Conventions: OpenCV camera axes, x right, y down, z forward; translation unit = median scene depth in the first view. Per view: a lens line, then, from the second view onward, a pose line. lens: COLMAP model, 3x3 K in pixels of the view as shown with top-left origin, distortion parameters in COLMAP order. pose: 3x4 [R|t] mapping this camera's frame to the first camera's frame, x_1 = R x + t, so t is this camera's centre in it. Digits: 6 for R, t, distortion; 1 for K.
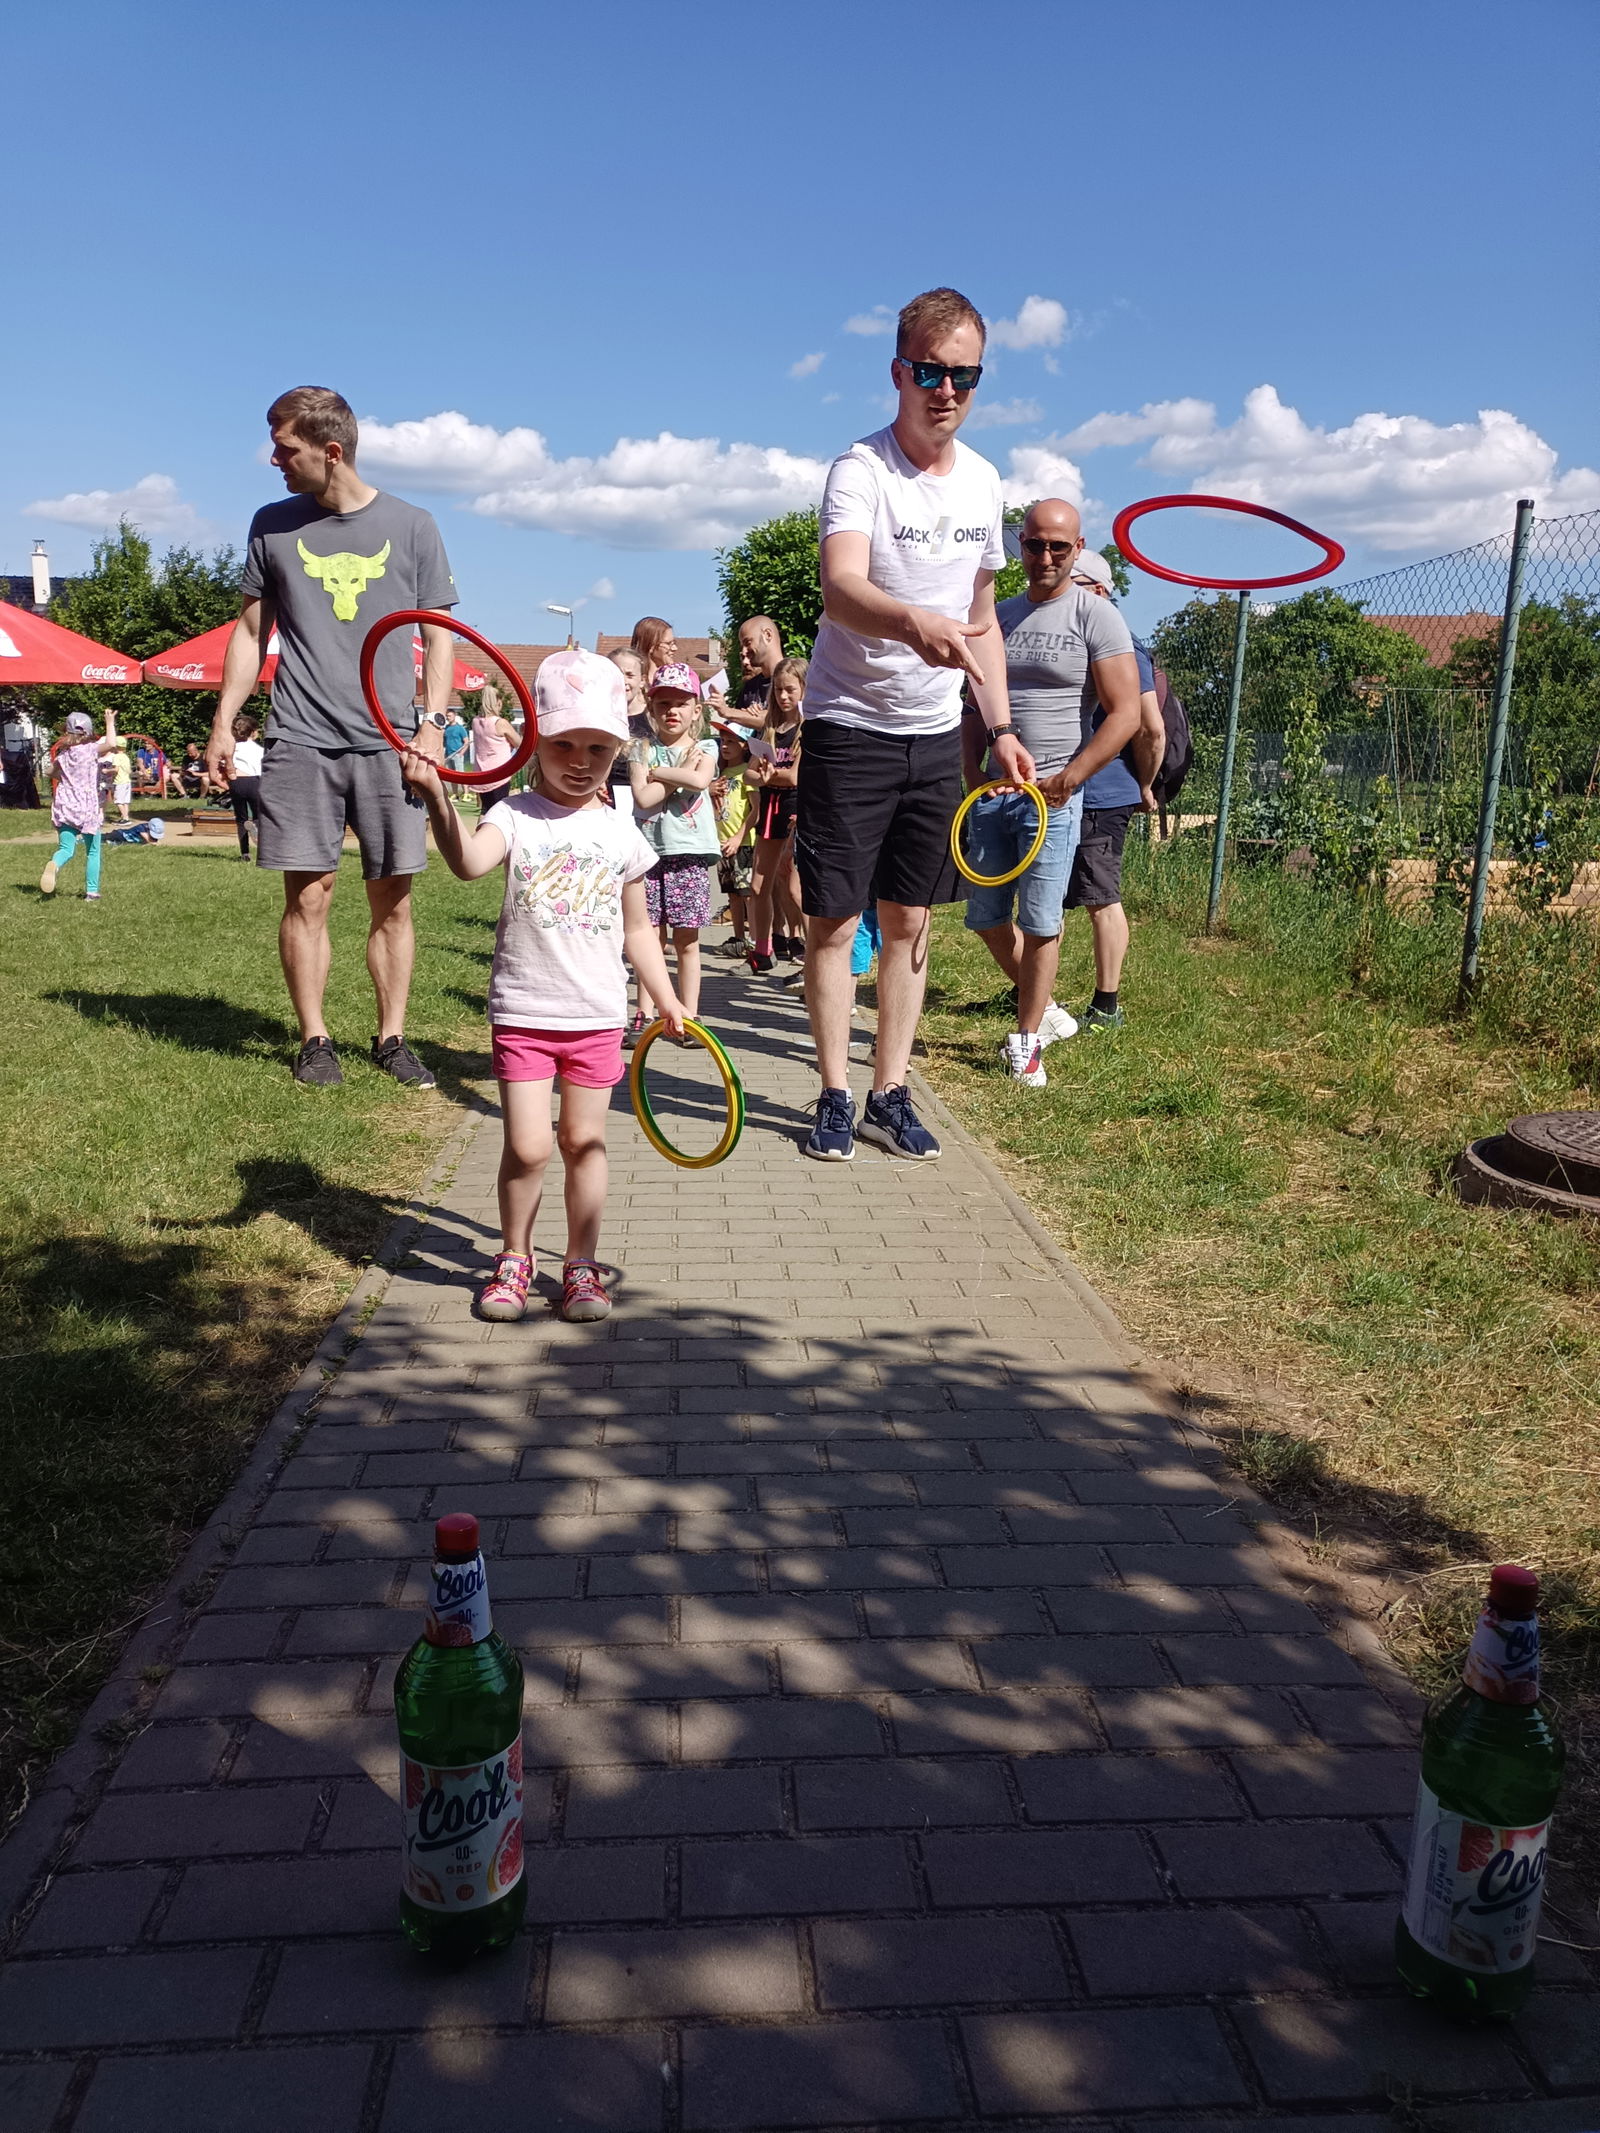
lens RADIAL K [[1584.3, 0, 786.3], [0, 1584.3, 1082.1], [0, 0, 1]] dist [0.051645, -0.052169]
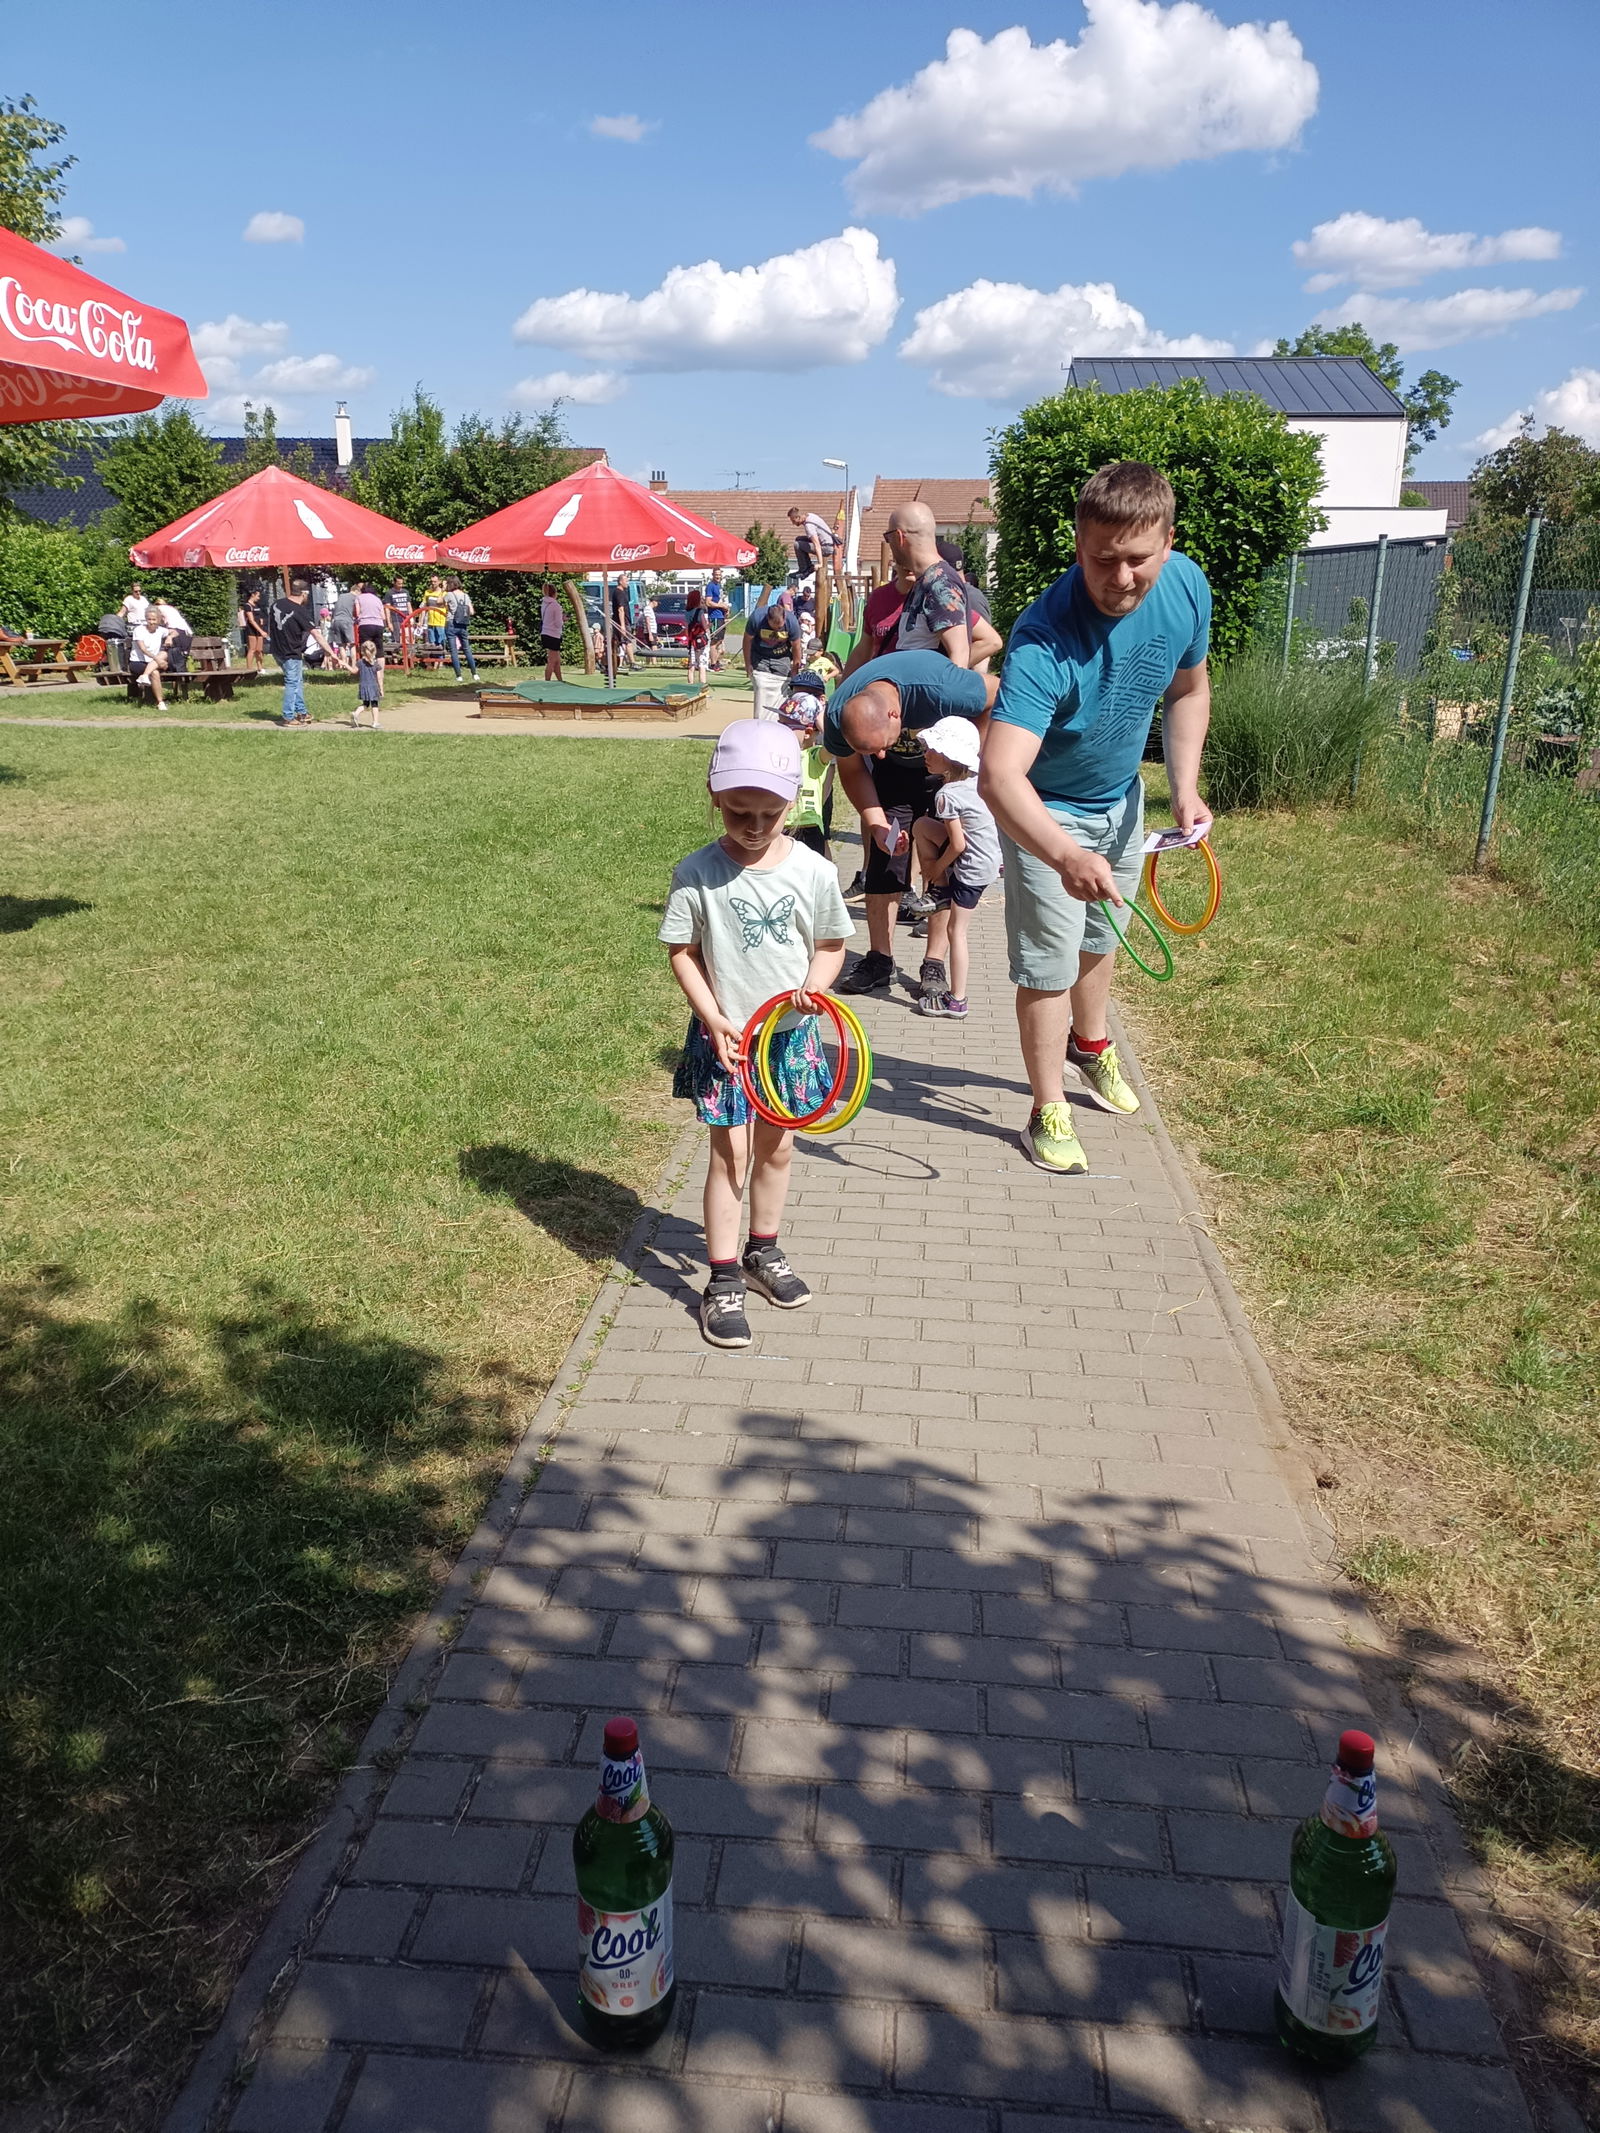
lens RADIAL K [[1564.7, 0, 780.9], [0, 1564.7, 1095.3], [0, 0, 1]] dist [0.048005, -0.056451]
pose [[0.985306, 0.045275, -0.164690, 0.043973], [-0.027938, 0.993962, 0.106104, -0.146769], [0.168499, -0.099944, 0.980622, -0.076973]]
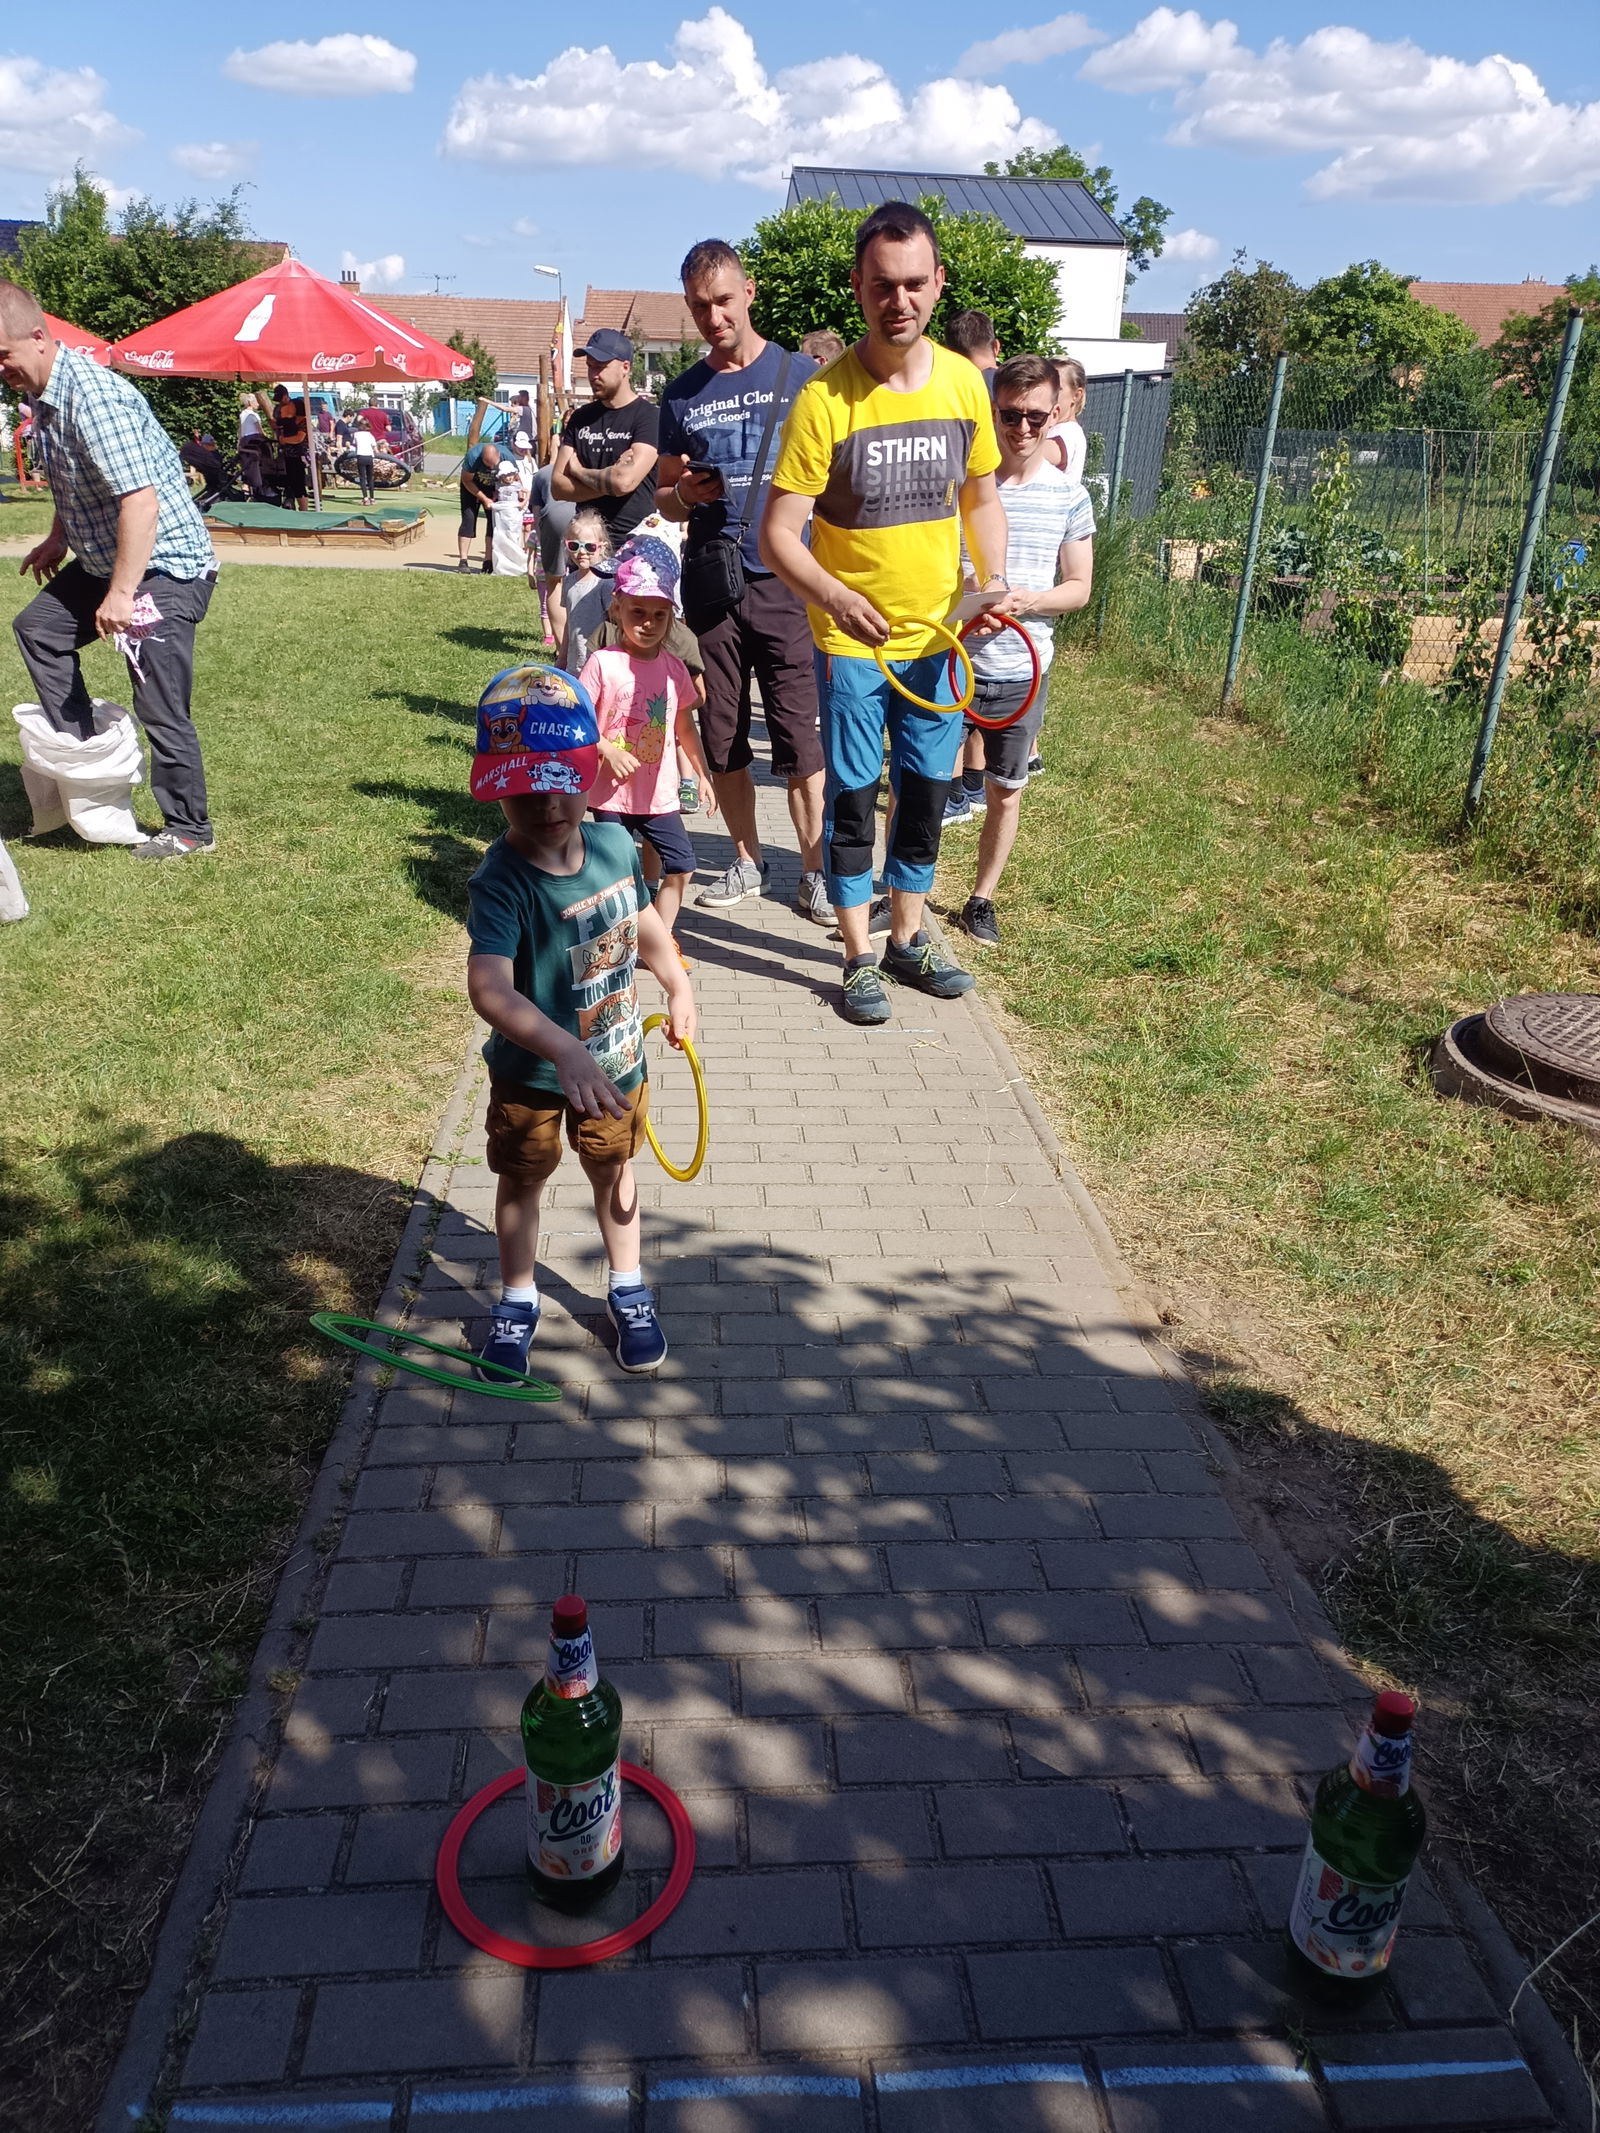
lens RADIAL K [[1594.7, 0, 787.4], [0, 1594.7, 1066.8], [0, 0, 1]] dist [0.053608, -0.056522]
pose [[0.999884, 0.014162, 0.005563, -0.023552], [-0.014926, 0.983918, 0.177997, -0.153820], [-0.002953, -0.178060, 0.984015, -0.071863]]
